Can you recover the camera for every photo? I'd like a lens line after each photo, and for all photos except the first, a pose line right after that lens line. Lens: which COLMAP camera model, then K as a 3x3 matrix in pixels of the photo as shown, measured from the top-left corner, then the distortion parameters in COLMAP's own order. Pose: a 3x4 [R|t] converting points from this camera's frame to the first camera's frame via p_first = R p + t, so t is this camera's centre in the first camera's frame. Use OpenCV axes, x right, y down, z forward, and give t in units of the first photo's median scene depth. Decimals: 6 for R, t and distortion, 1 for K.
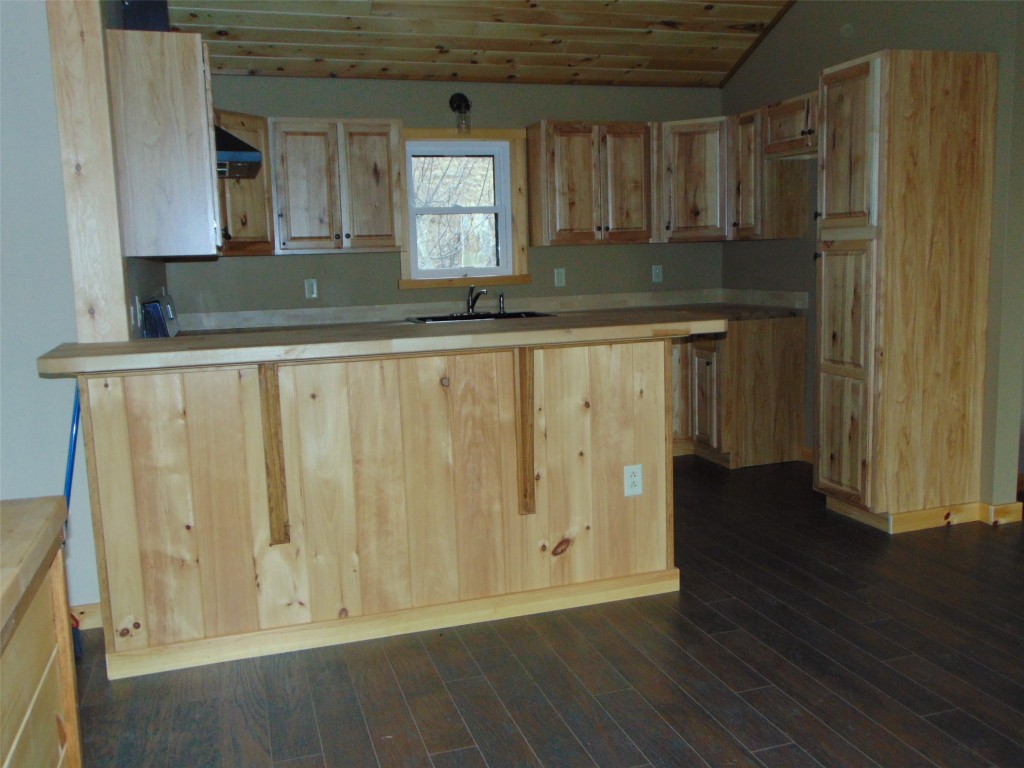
lens RADIAL K [[890.1, 0, 510.8], [0, 890.1, 391.8], [0, 0, 1]] dist [-0.042795, 0.072039]
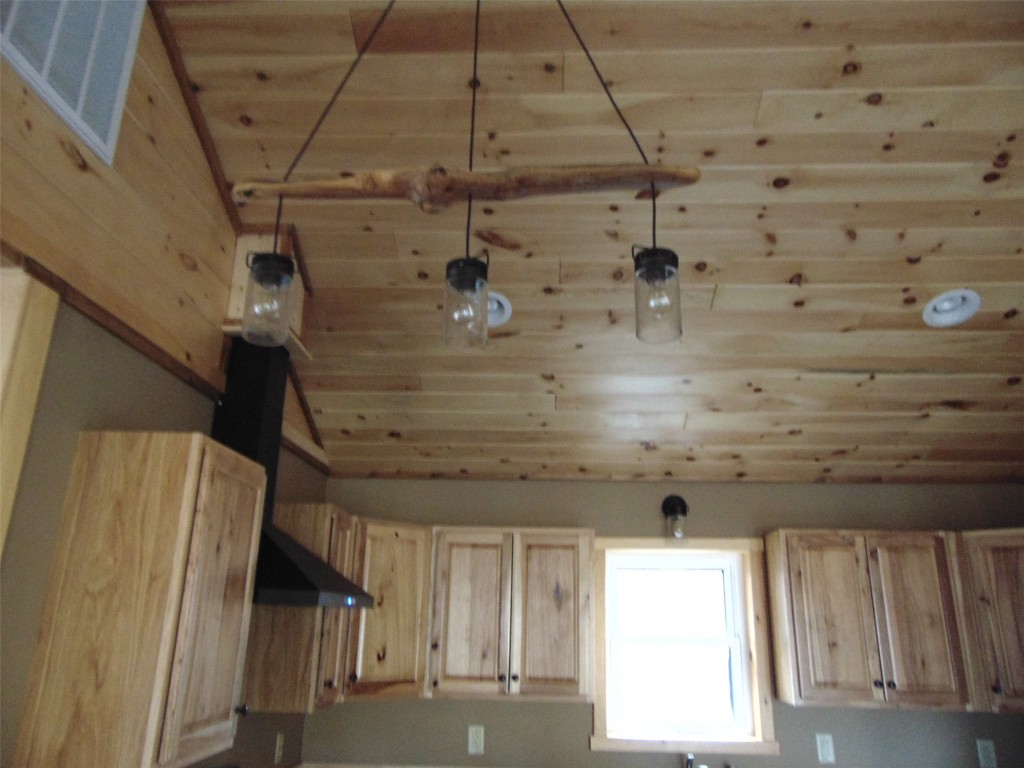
lens RADIAL K [[768.1, 0, 509.5], [0, 768.1, 386.6], [0, 0, 1]] dist [-0.036953, 0.066657]
pose [[0.936496, -0.054508, -0.346417, 0.054198], [-0.100726, 0.904408, -0.414609, -0.129733], [0.335902, 0.423172, 0.841484, 0.339853]]
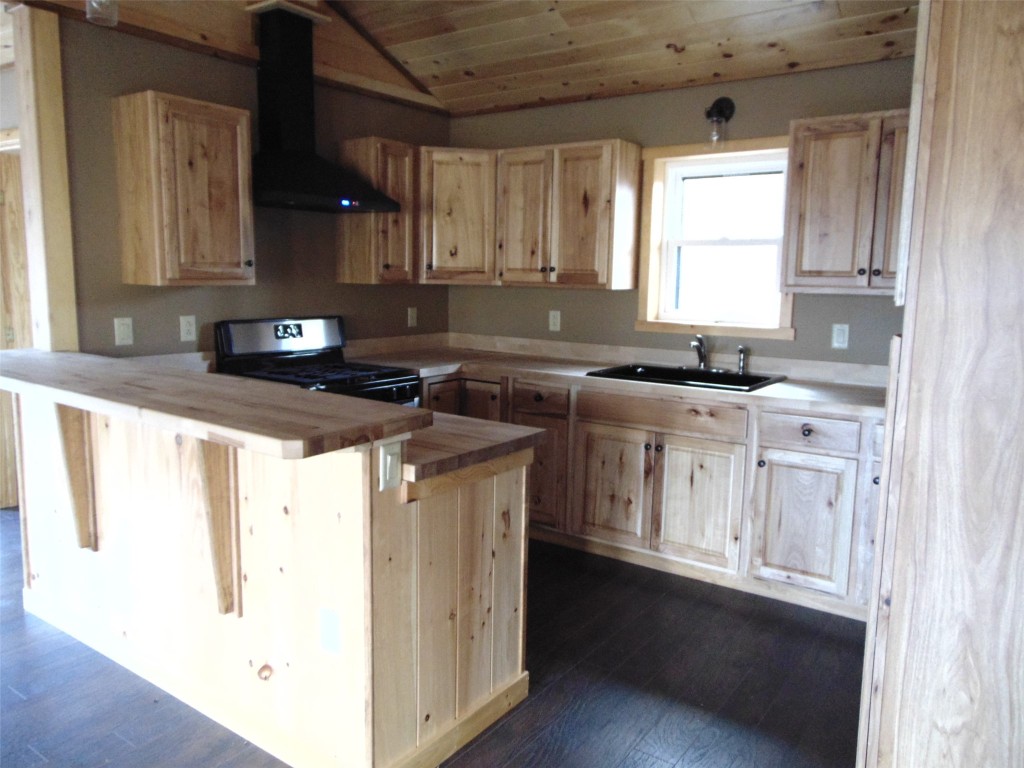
lens RADIAL K [[768.1, 0, 509.5], [0, 768.1, 386.6], [0, 0, 1]] dist [-0.036953, 0.066657]
pose [[0.589659, 0.160611, -0.791521, 0.457942], [-0.157800, 0.984050, 0.082122, -0.113621], [0.792086, 0.076478, 0.605599, 0.485057]]
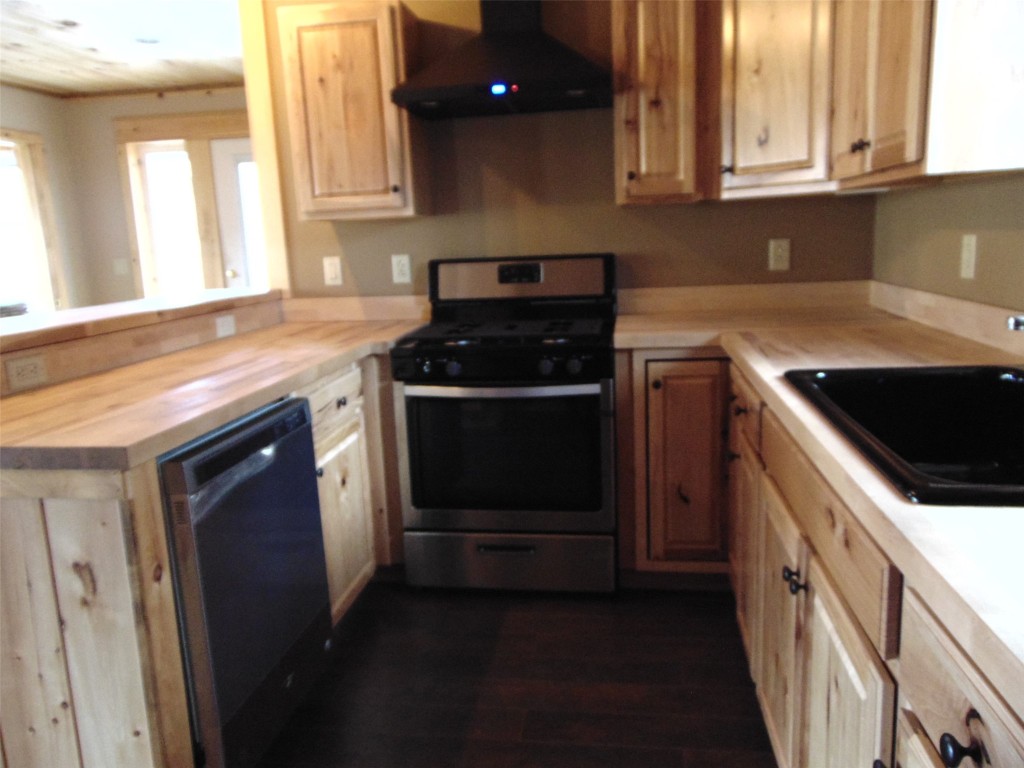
lens RADIAL K [[768.1, 0, 509.5], [0, 768.1, 386.6], [0, 0, 1]] dist [-0.036953, 0.066657]
pose [[-0.446517, 0.220263, -0.867241, 0.251630], [-0.077291, 0.956110, 0.282629, -0.155223], [0.891431, 0.193229, -0.409895, 1.031789]]
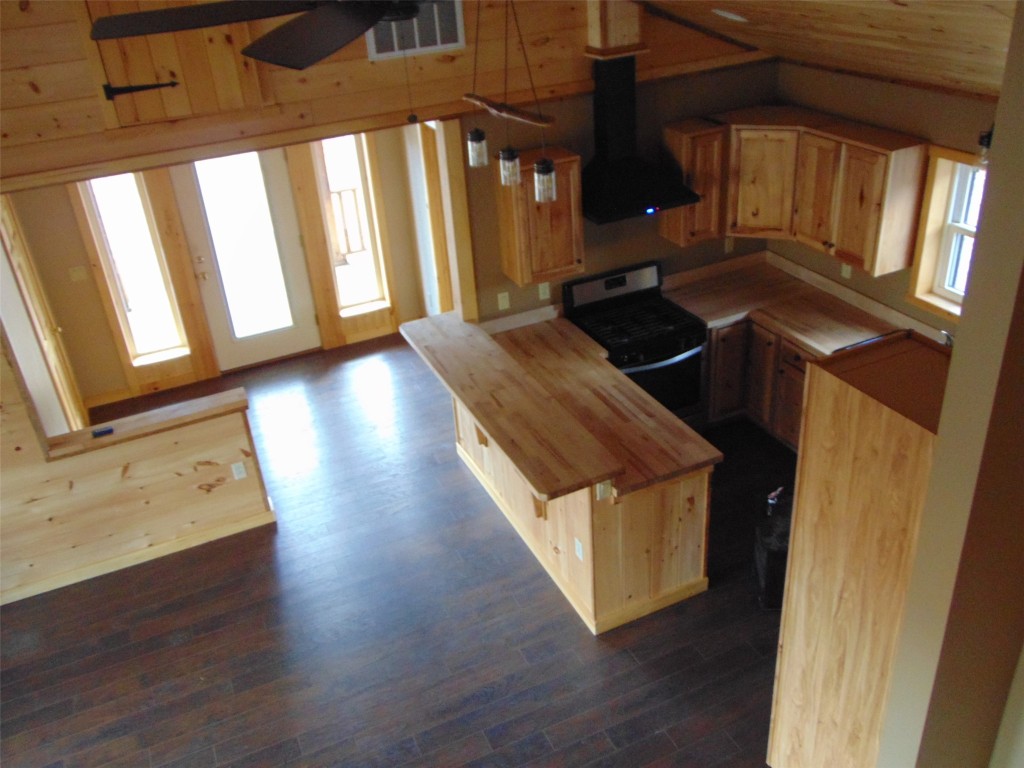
lens RADIAL K [[890.1, 0, 510.8], [0, 890.1, 391.8], [0, 0, 1]] dist [-0.042795, 0.072039]
pose [[0.109837, 0.512950, -0.851362, 0.800928], [-0.079822, 0.858330, 0.506850, -0.547559], [0.990739, 0.012286, 0.135222, 0.468084]]
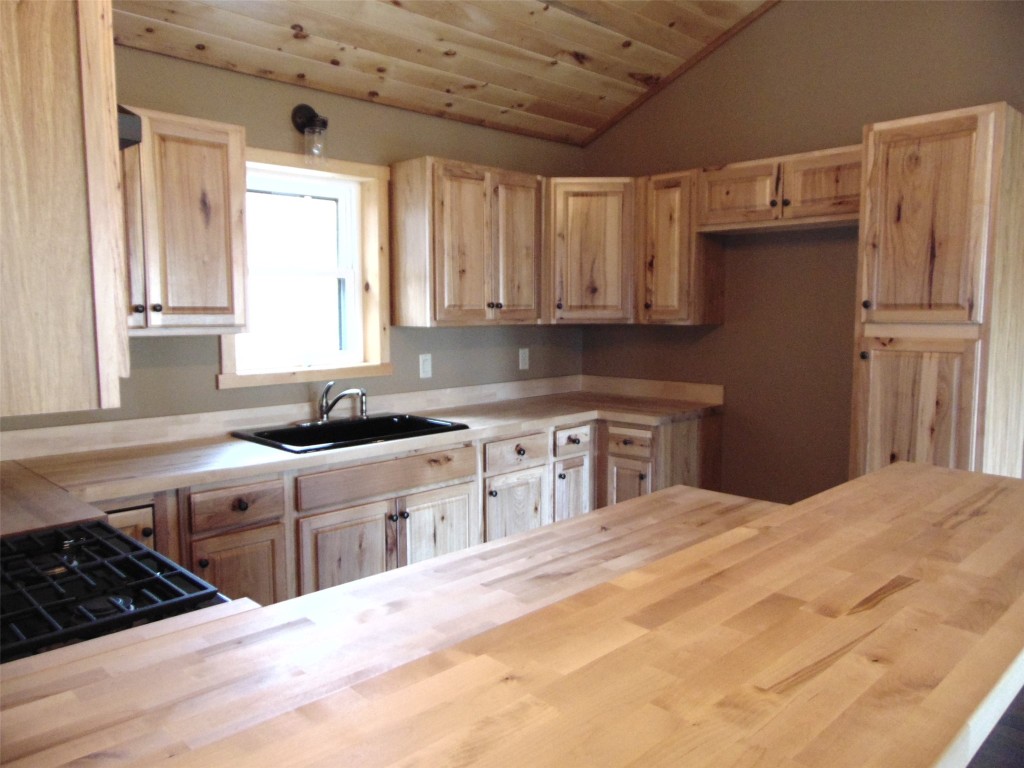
lens RADIAL K [[768.1, 0, 509.5], [0, 768.1, 386.6], [0, 0, 1]] dist [-0.036953, 0.066657]
pose [[0.890074, -0.017887, 0.455465, -0.209678], [0.044428, 0.997876, -0.047633, -0.089508], [-0.453646, 0.062632, 0.888979, 0.448836]]
